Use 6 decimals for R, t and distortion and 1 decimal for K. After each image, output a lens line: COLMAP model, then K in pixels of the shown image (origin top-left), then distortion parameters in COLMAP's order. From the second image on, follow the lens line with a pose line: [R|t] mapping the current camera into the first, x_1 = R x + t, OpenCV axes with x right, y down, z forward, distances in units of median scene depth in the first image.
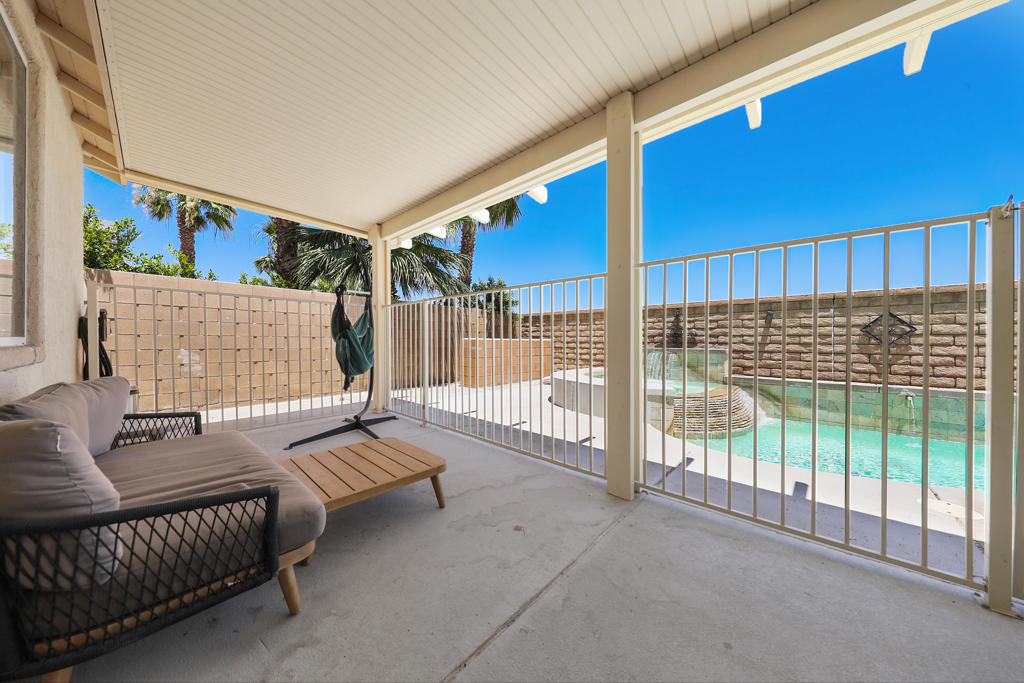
lens RADIAL K [[332.9, 0, 512.4], [0, 332.9, 345.1], [0, 0, 1]] dist [-0.001292, -0.000097]
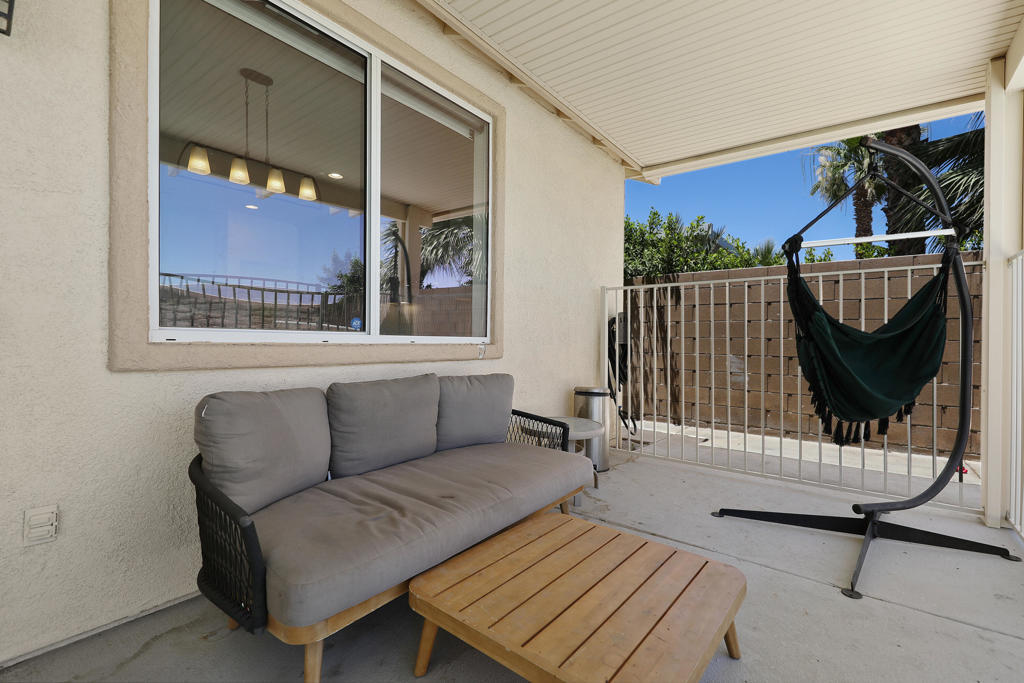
lens RADIAL K [[448.5, 0, 513.5], [0, 448.5, 336.6], [0, 0, 1]] dist [0.009328, -0.000510]
pose [[0.077530, -0.014581, -0.996883, 0.142866], [-0.023073, 0.999599, -0.016415, -0.000781], [0.996723, 0.024274, 0.077163, 0.546010]]
